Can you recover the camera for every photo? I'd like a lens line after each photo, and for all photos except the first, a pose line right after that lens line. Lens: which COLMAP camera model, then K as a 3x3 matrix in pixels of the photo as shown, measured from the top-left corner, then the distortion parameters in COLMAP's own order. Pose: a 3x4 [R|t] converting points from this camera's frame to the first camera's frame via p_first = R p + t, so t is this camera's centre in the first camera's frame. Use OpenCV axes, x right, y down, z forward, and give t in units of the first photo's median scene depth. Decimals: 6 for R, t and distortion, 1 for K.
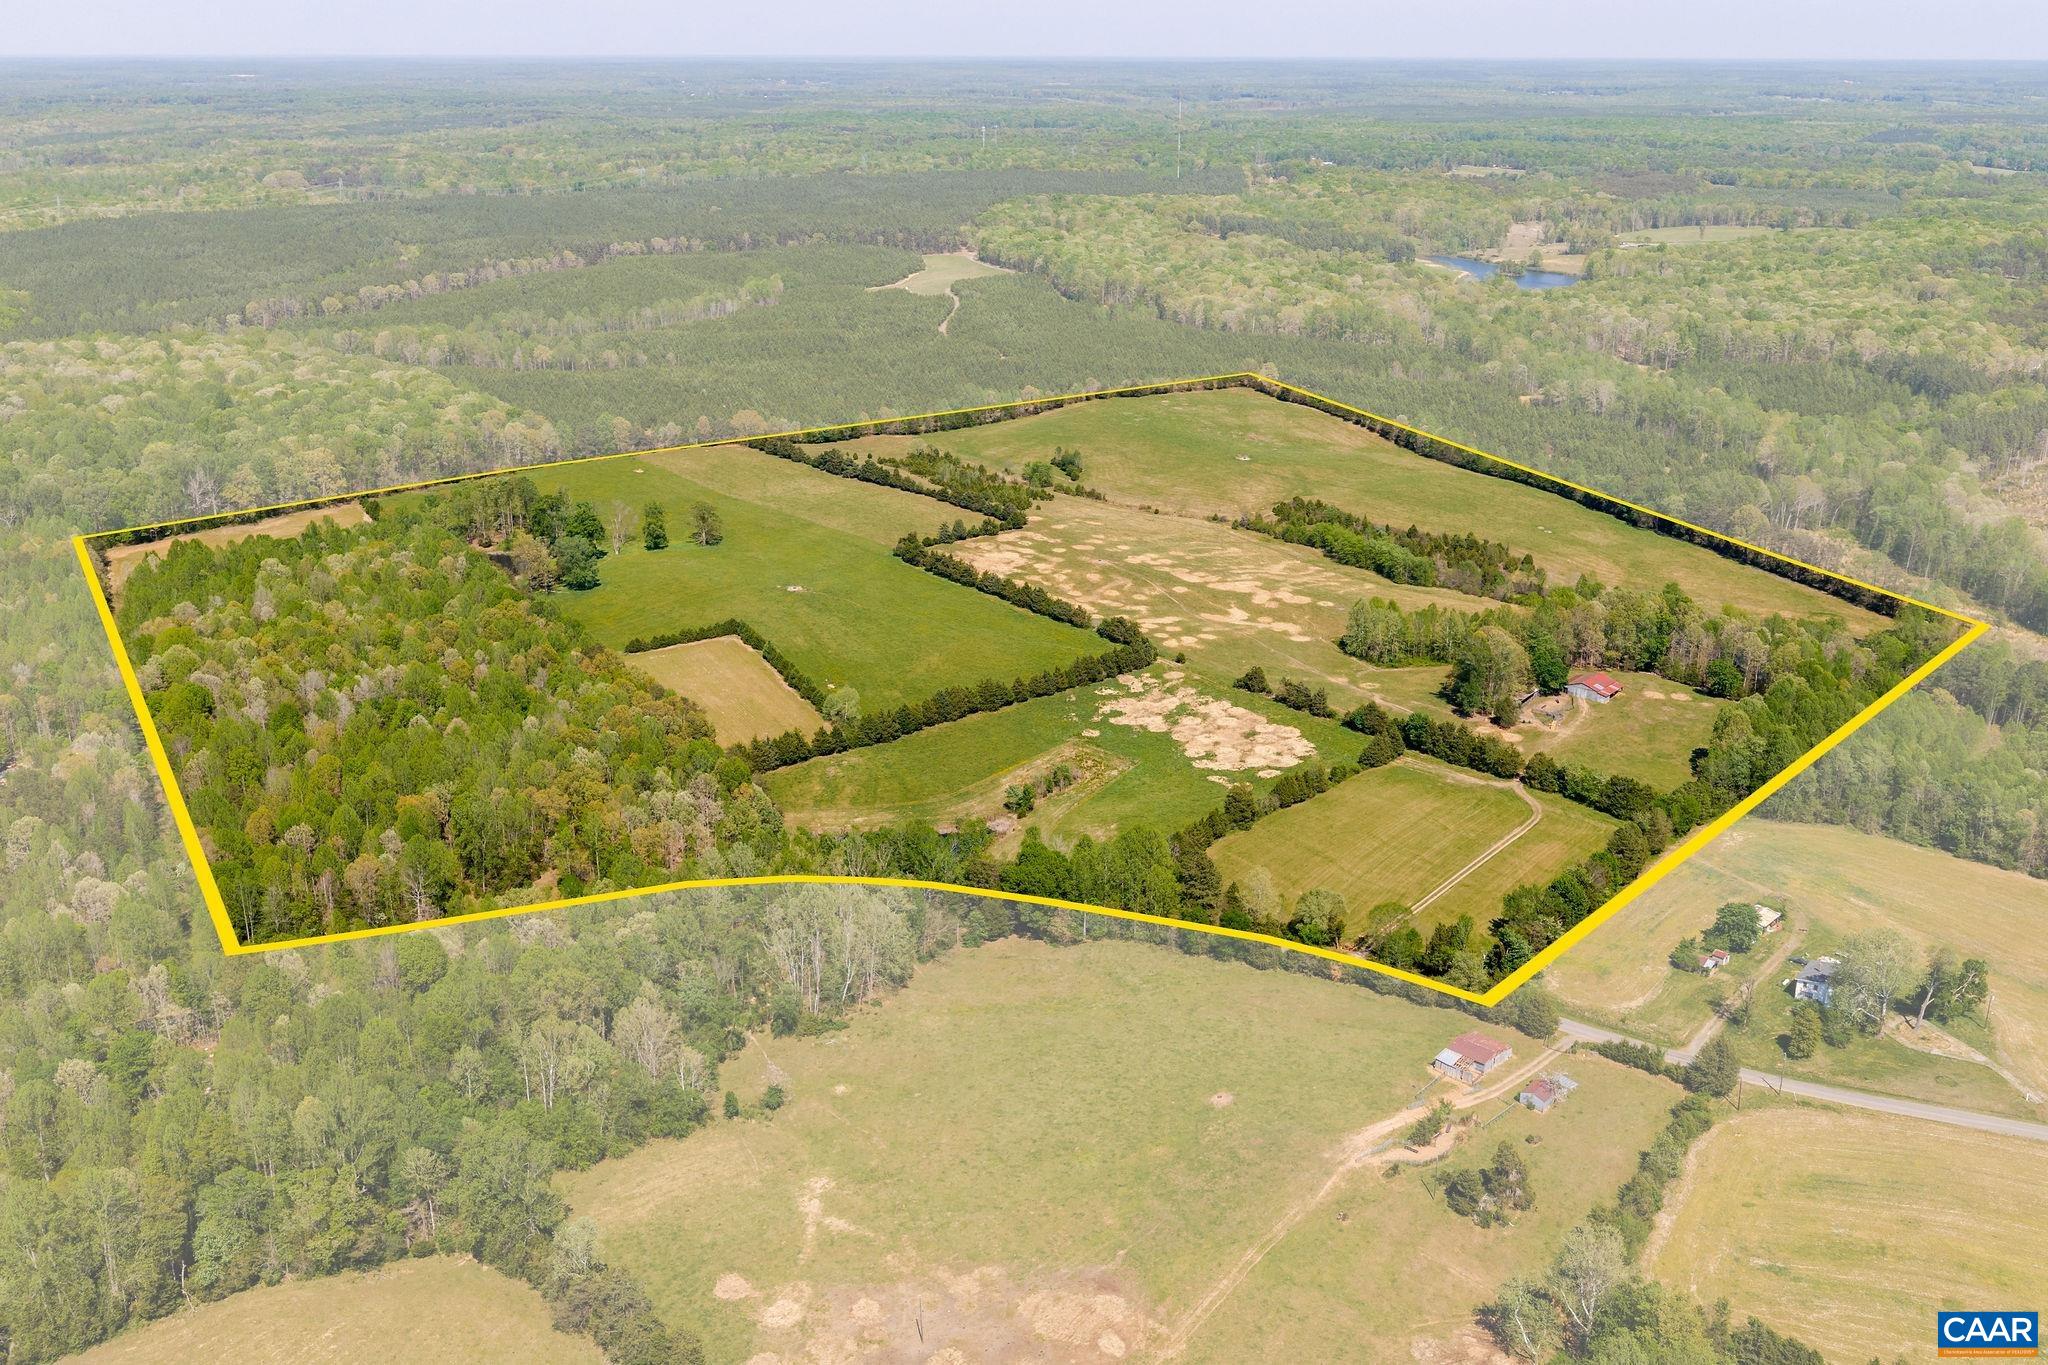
lens RADIAL K [[1821.7, 0, 1014.7], [0, 1821.7, 682.4], [0, 0, 1]] dist [0.030049, -0.003094]
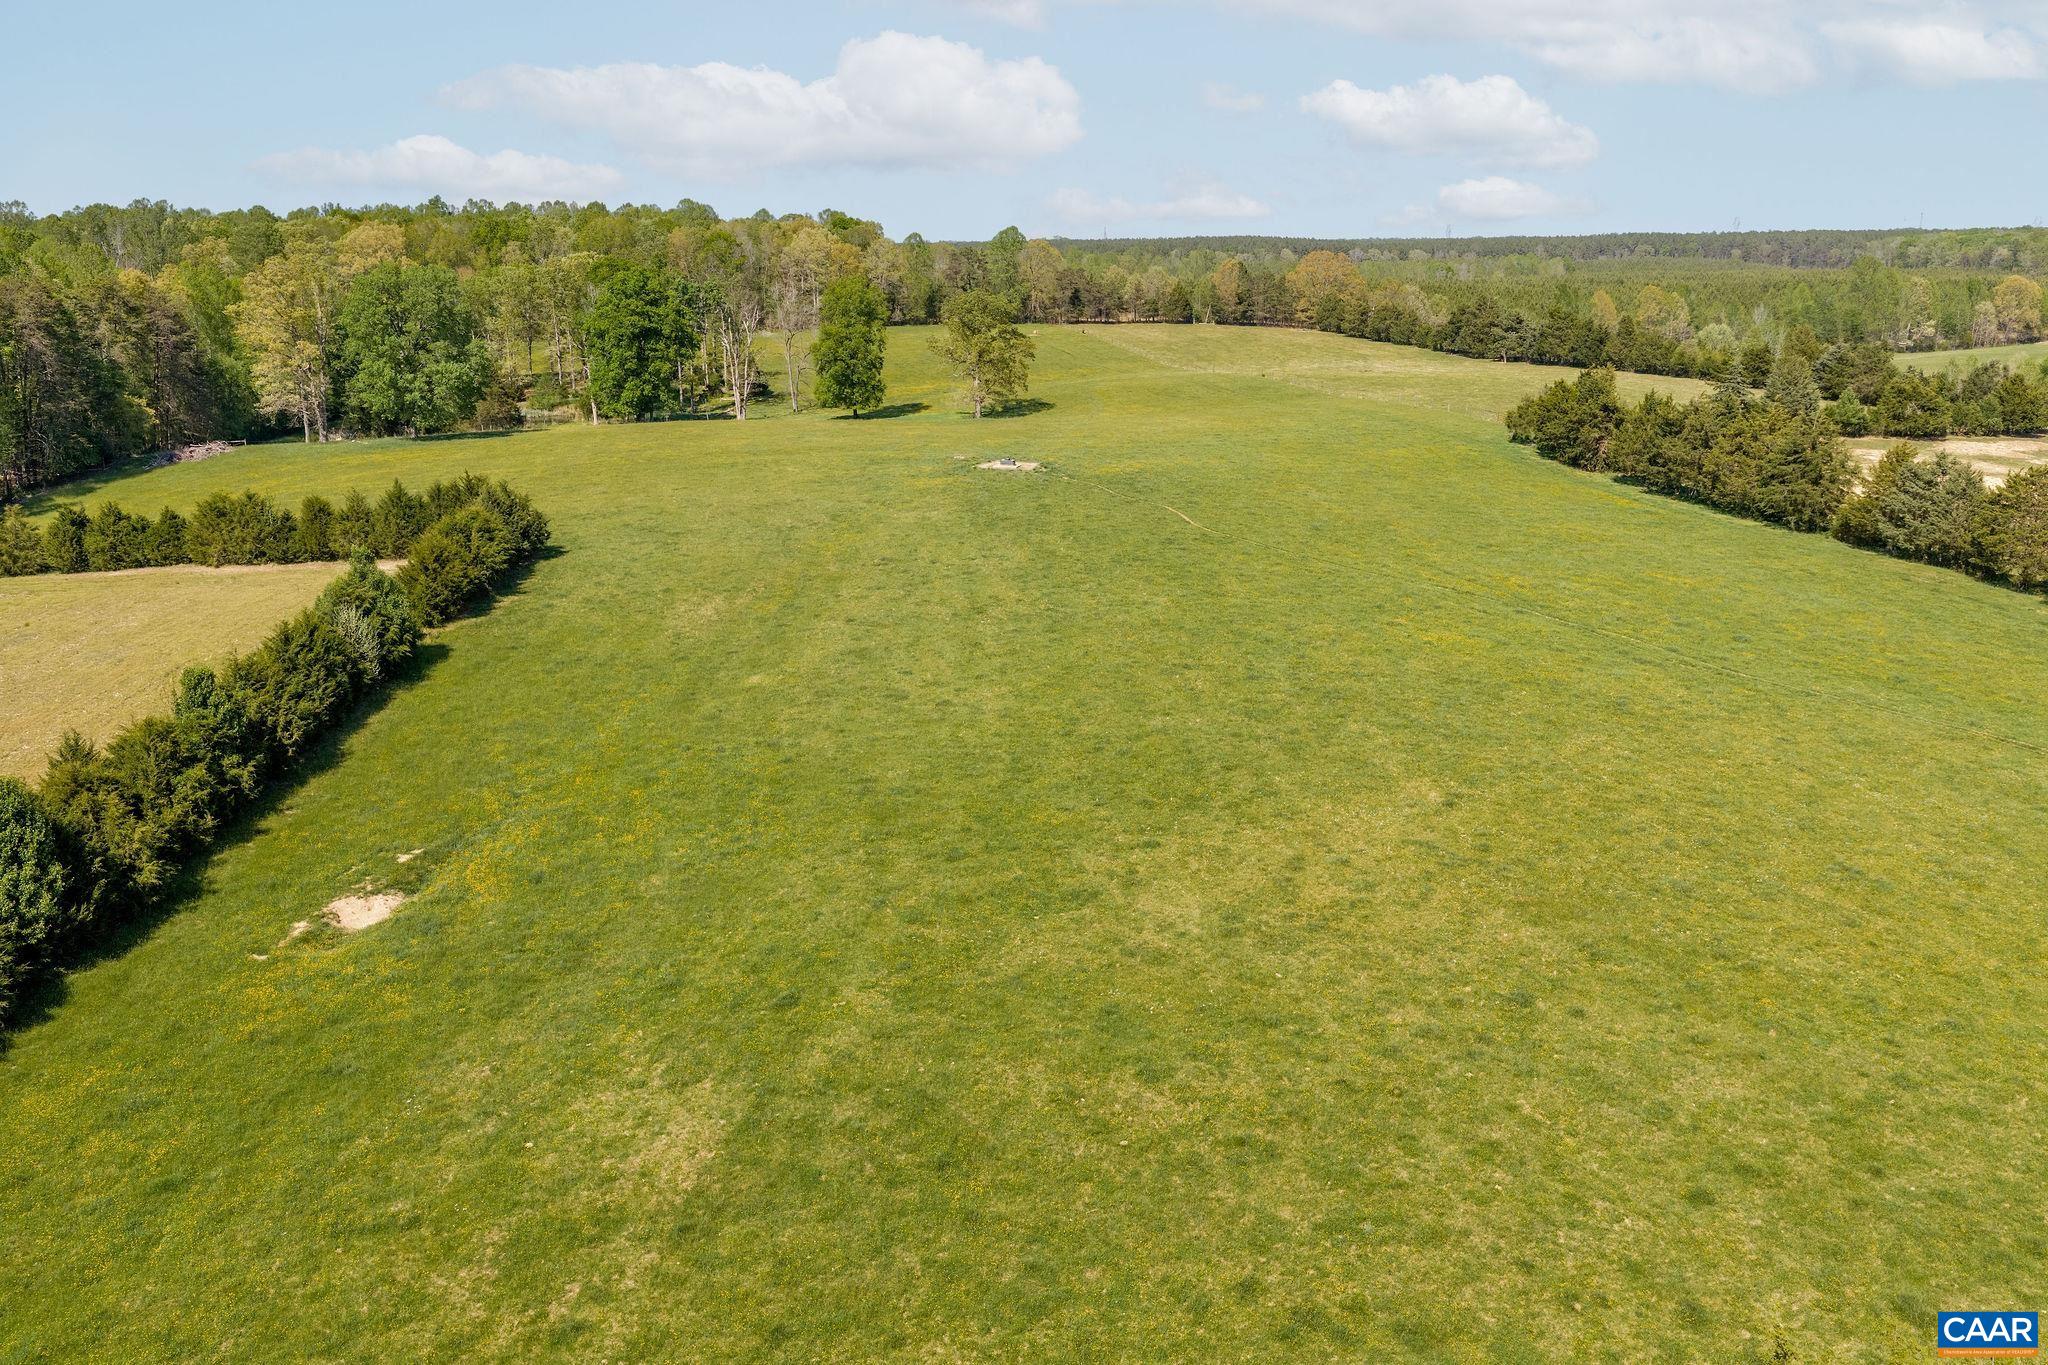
lens RADIAL K [[1699.5, 0, 1022.3], [0, 1699.5, 689.9], [0, 0, 1]] dist [0.020394, -0.036395]
pose [[0.887550, 0.115775, -0.445926, -0.012061], [-0.152980, 0.987052, -0.048217, -0.009183], [0.434570, 0.111013, 0.893770, 0.641574]]
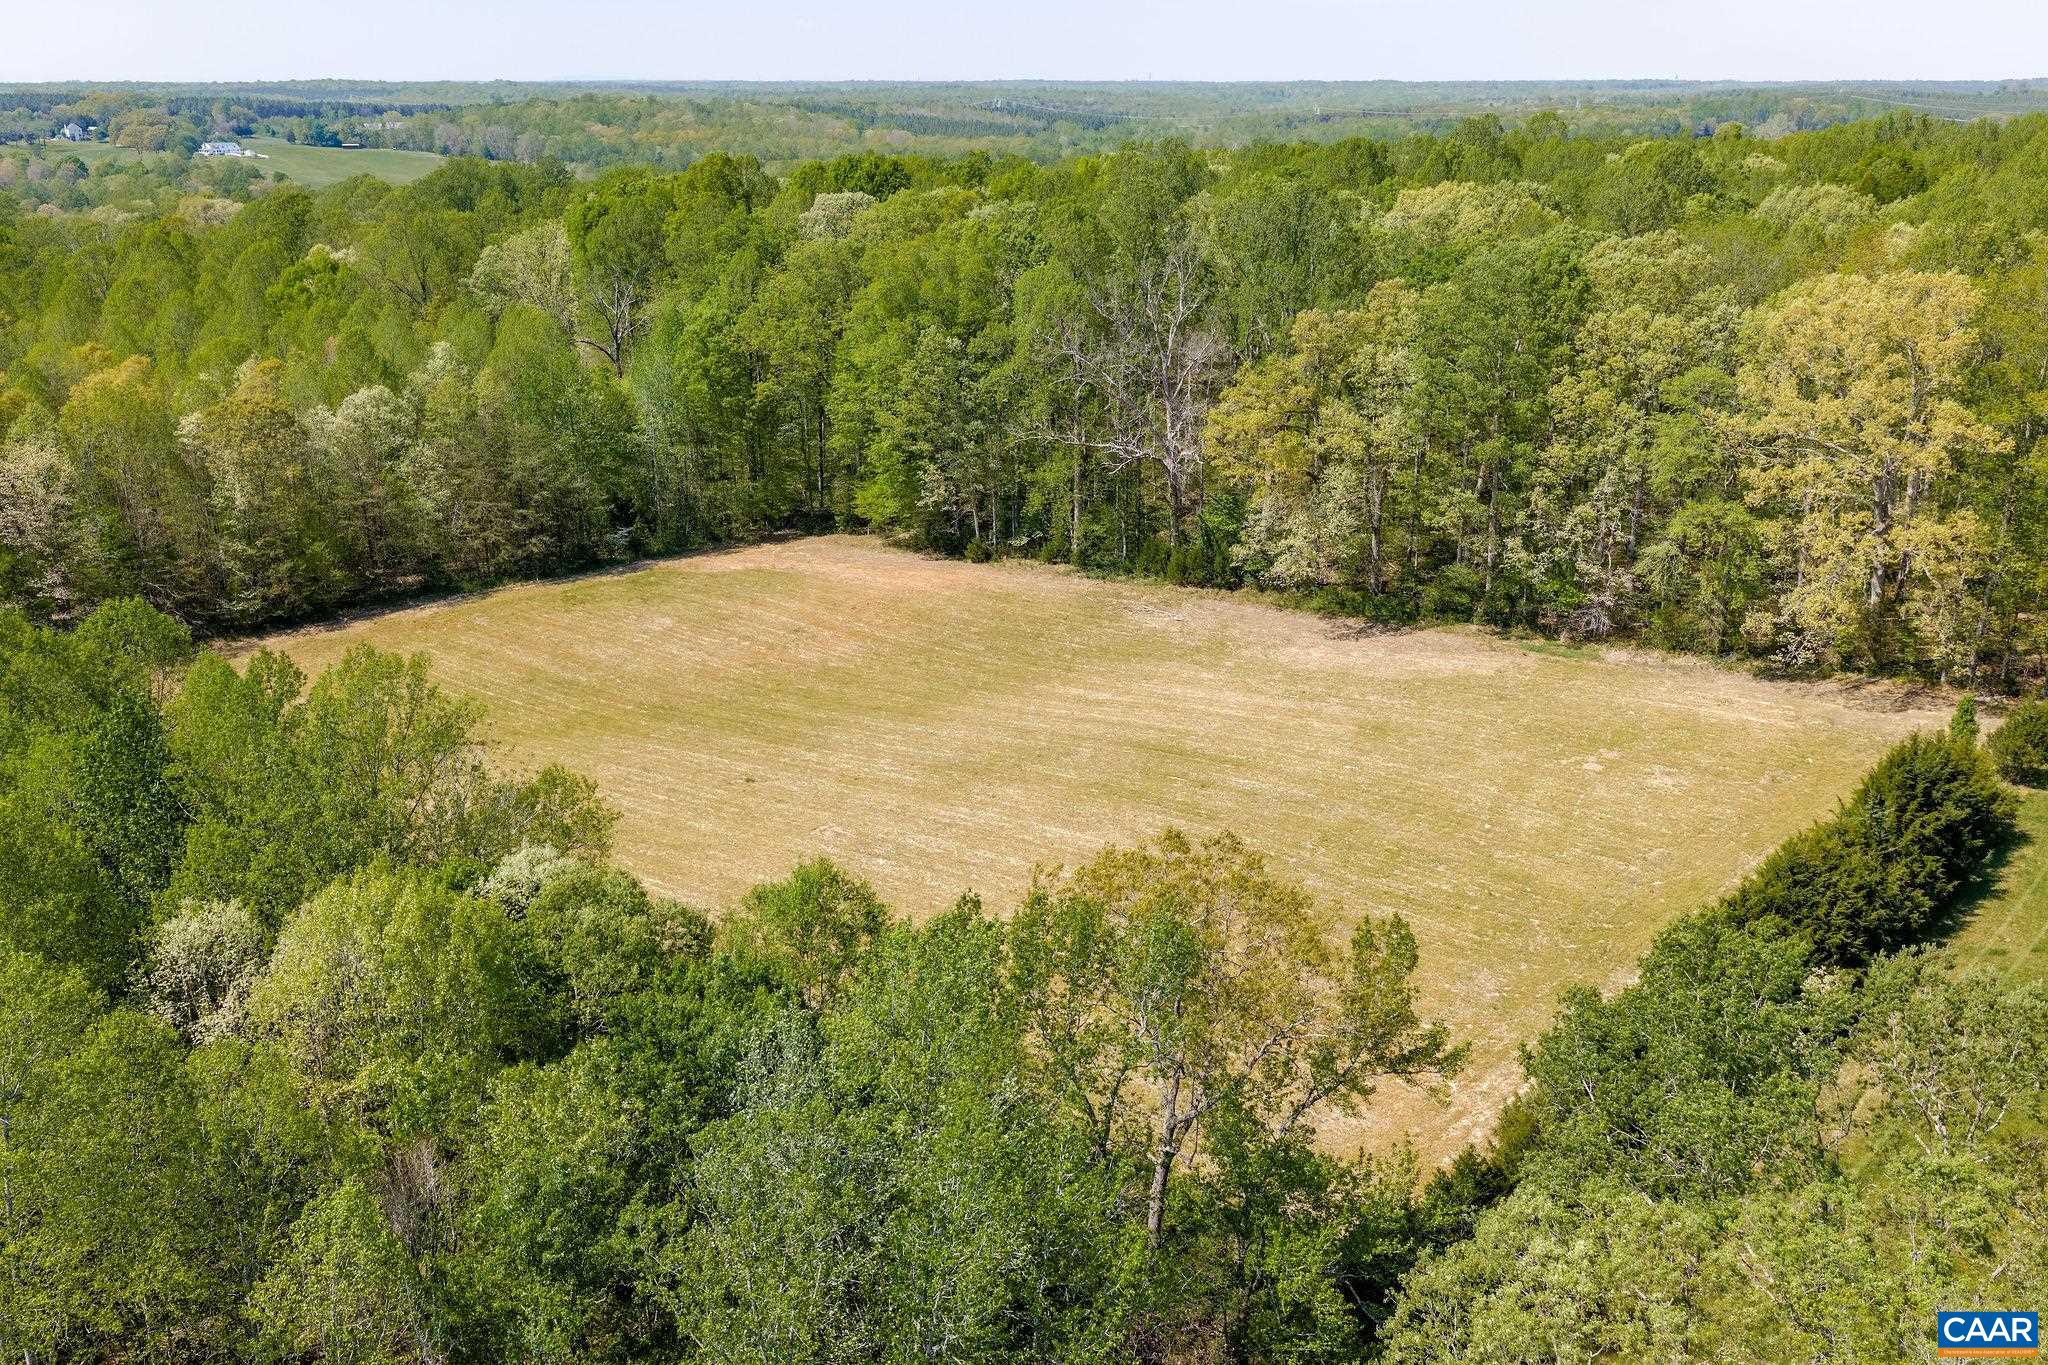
lens RADIAL K [[1784.2, 0, 1024.0], [0, 1784.2, 682.5], [0, 0, 1]] dist [-0.005026, -0.006730]
pose [[0.212197, 0.308150, -0.927370, -0.242378], [-0.319788, 0.918628, 0.232073, -0.102545], [0.923422, 0.247317, 0.293473, 0.850307]]
